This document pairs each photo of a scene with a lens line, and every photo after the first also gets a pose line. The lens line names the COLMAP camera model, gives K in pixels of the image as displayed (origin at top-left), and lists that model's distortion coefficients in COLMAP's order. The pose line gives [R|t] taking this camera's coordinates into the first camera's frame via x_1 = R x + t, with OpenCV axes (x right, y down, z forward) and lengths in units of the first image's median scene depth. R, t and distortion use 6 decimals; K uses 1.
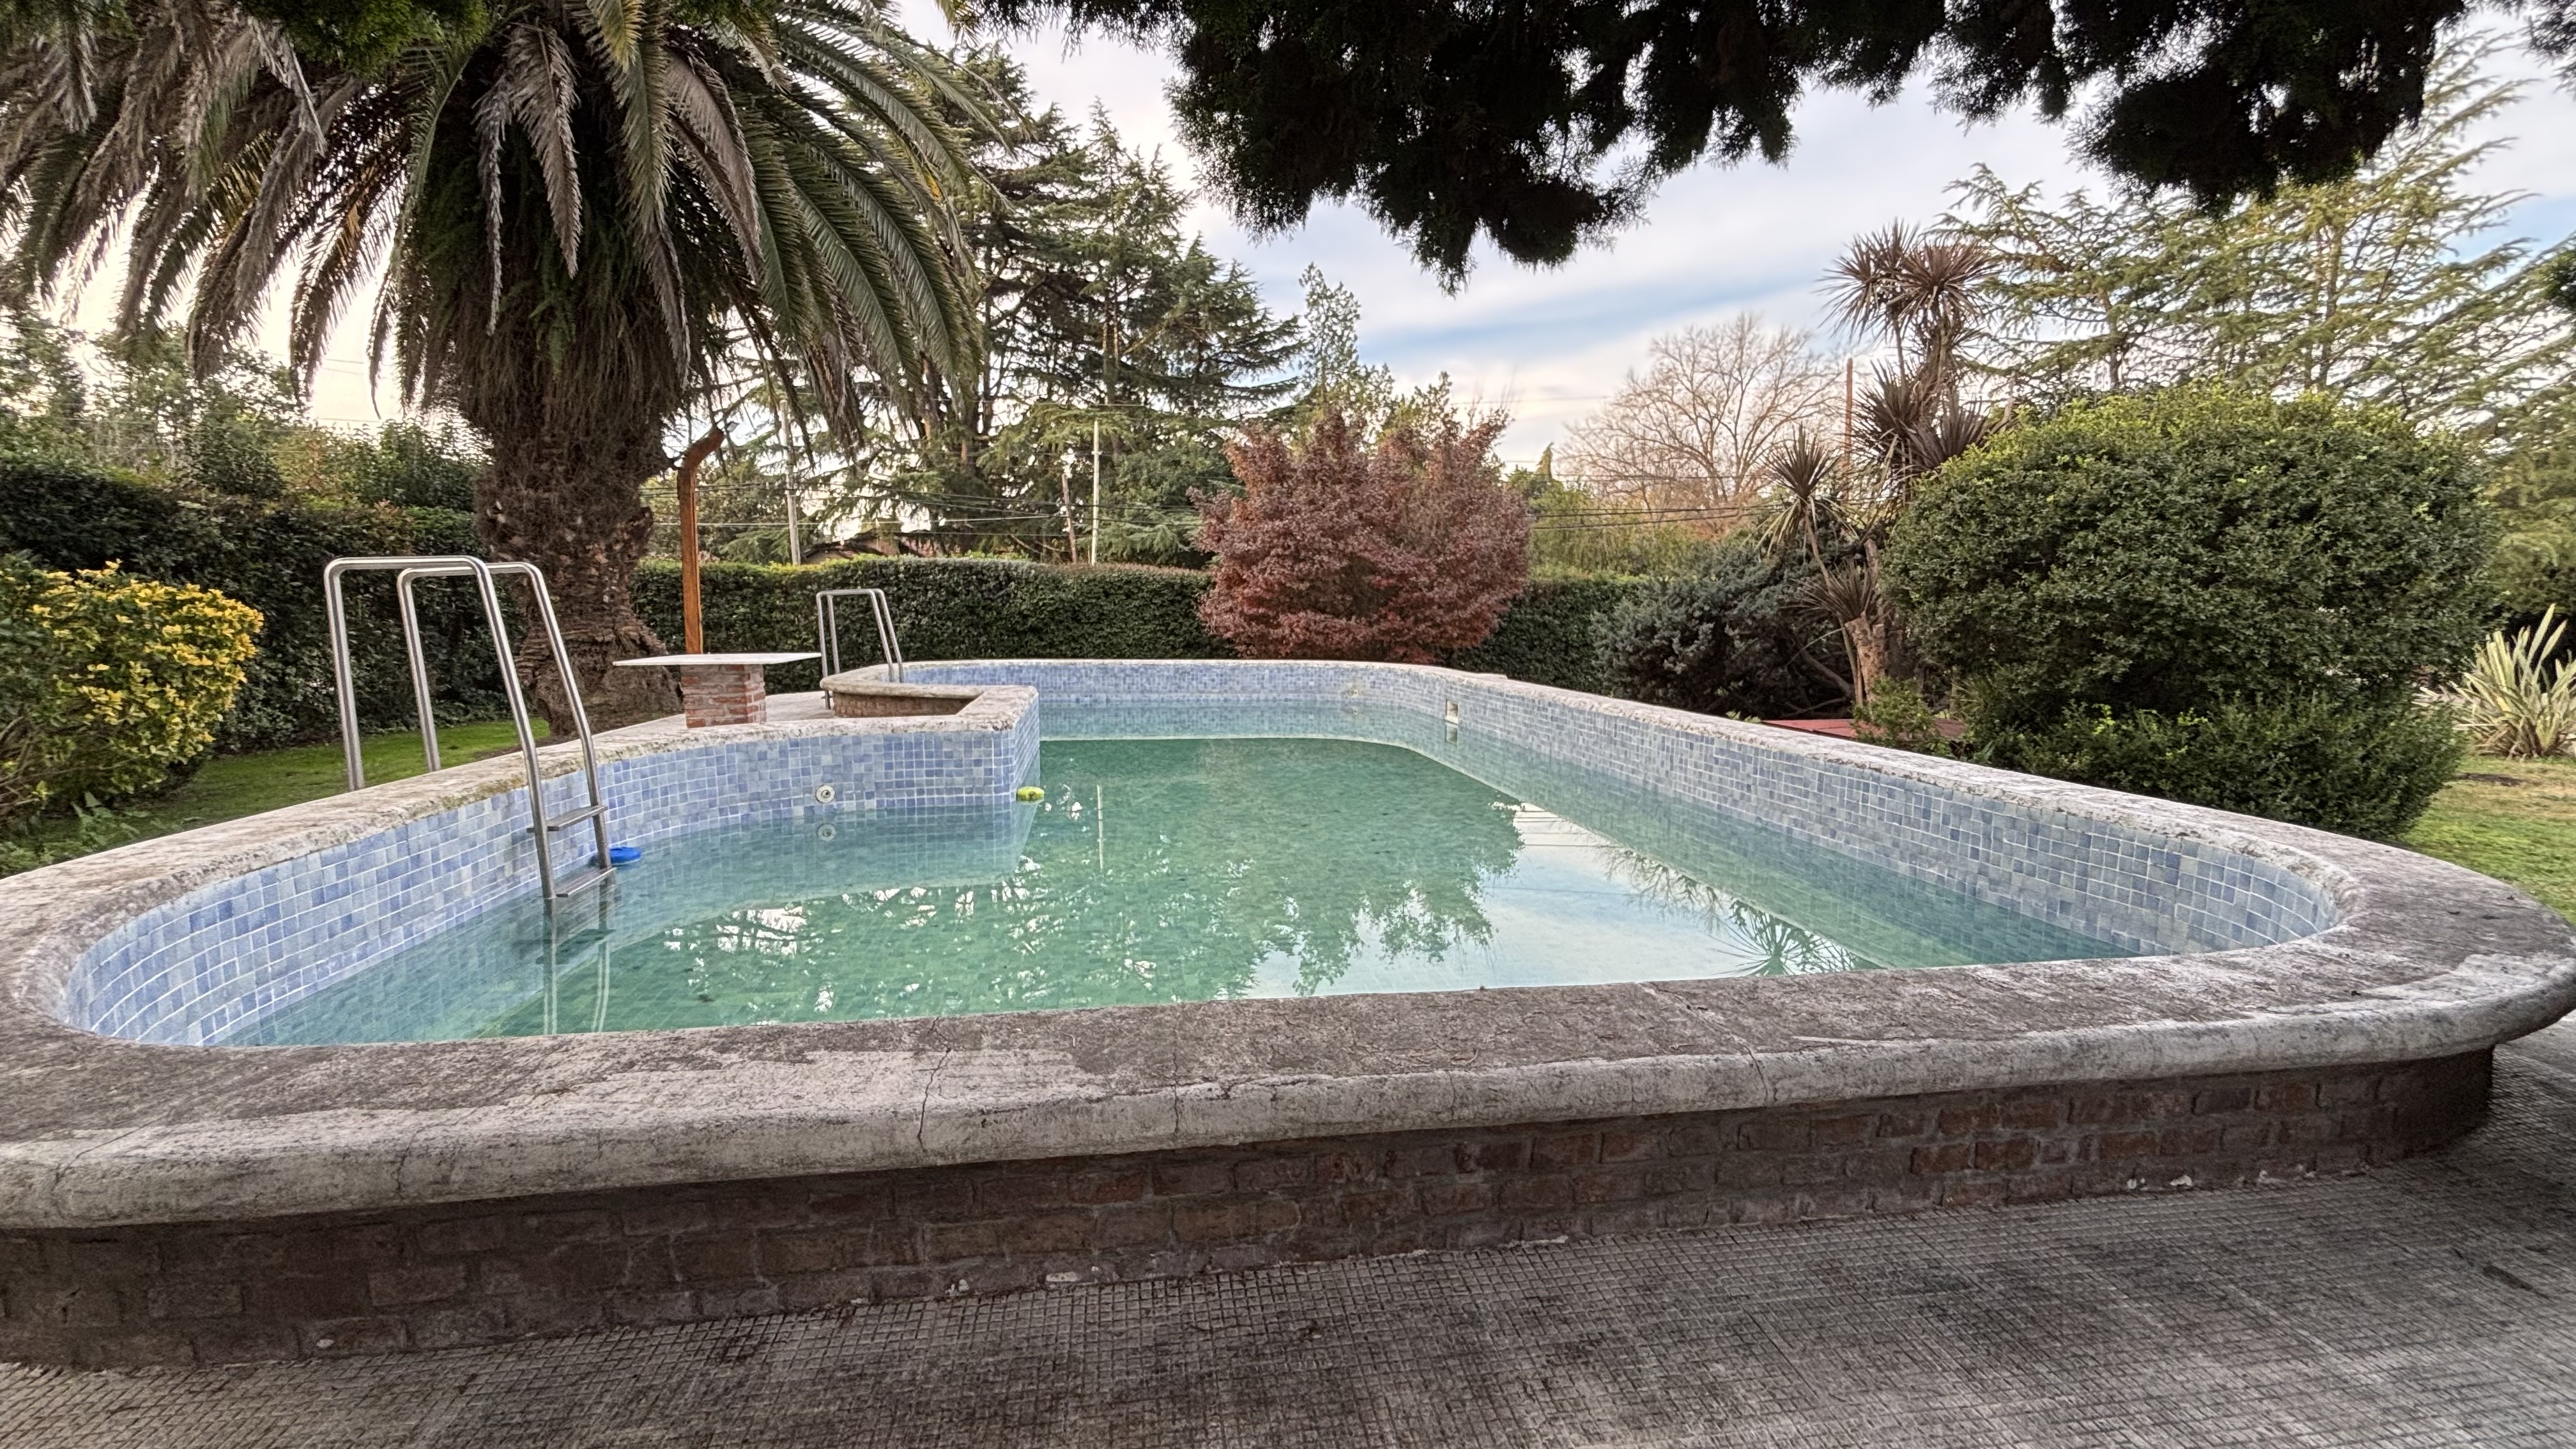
lens RADIAL K [[1047.5, 0, 1291.8], [0, 1047.5, 733.5], [0, 0, 1]] dist [-0.000505, -0.000579]
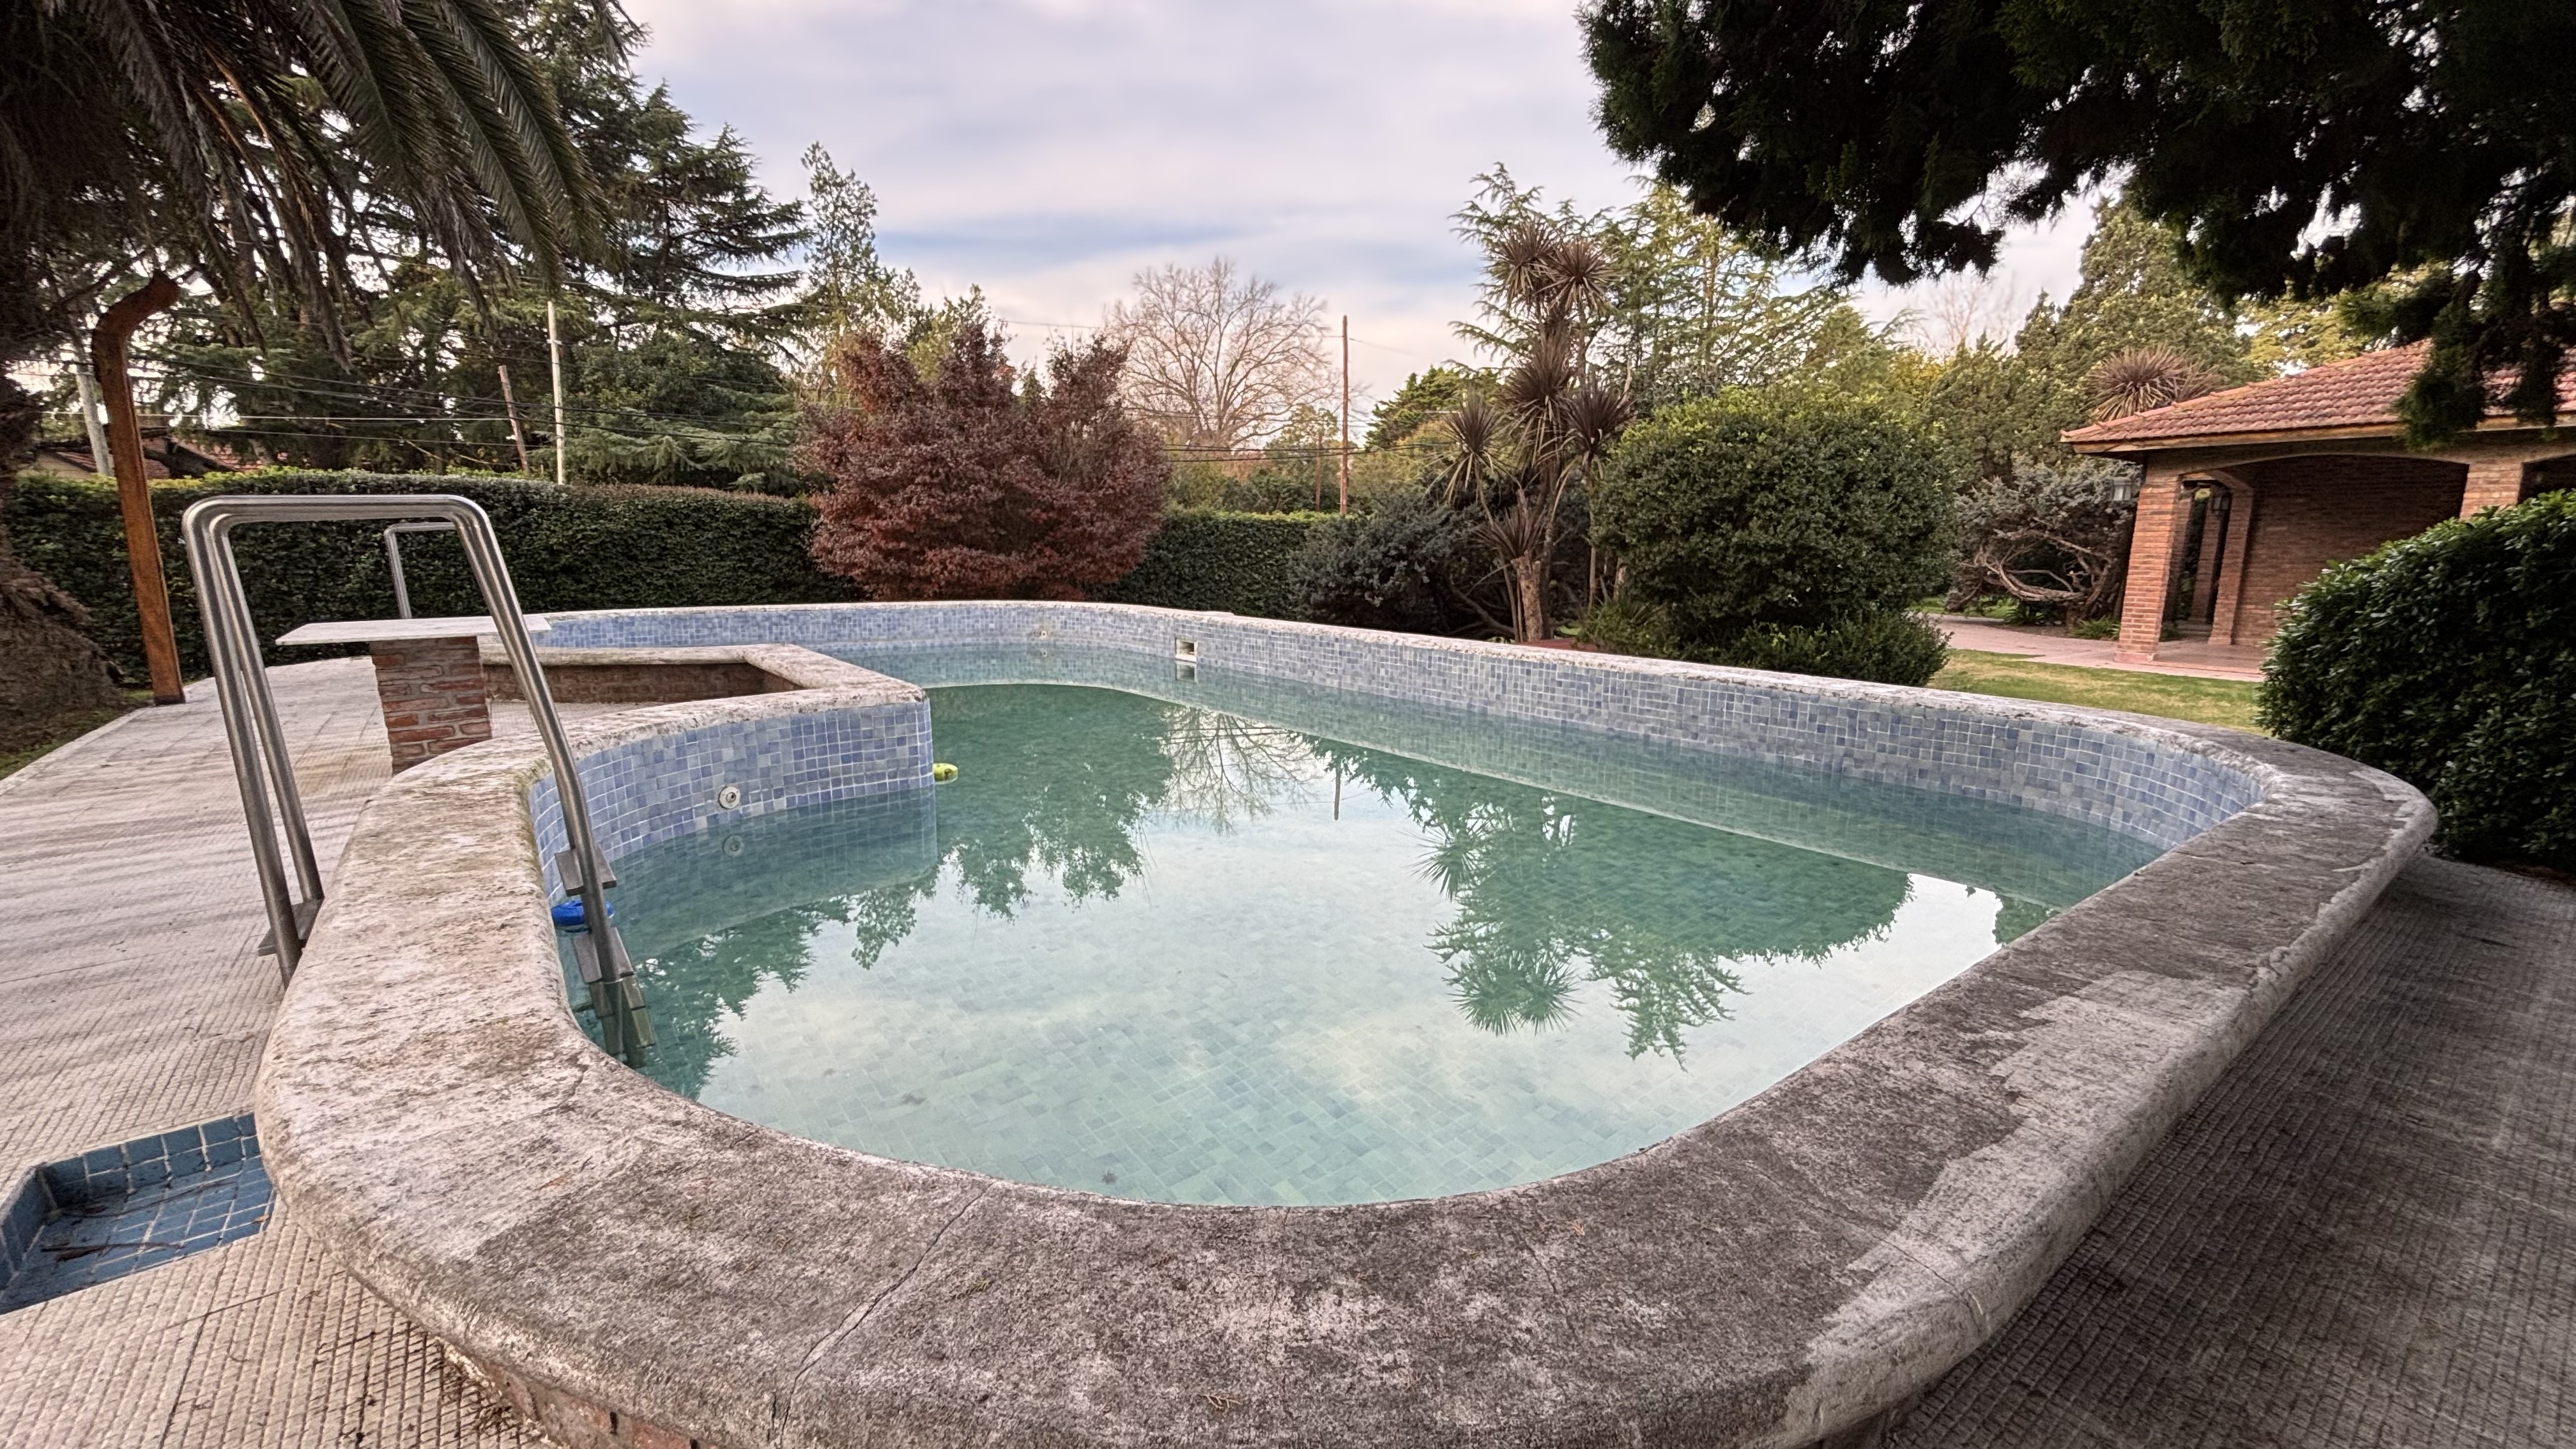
lens RADIAL K [[1047.5, 0, 1291.8], [0, 1047.5, 733.5], [0, 0, 1]] dist [-0.000505, -0.000579]
pose [[0.878724, -0.085314, 0.469644, -0.224950], [0.053532, 0.995304, 0.080644, -0.015642], [-0.474319, -0.045722, 0.879165, 0.059104]]
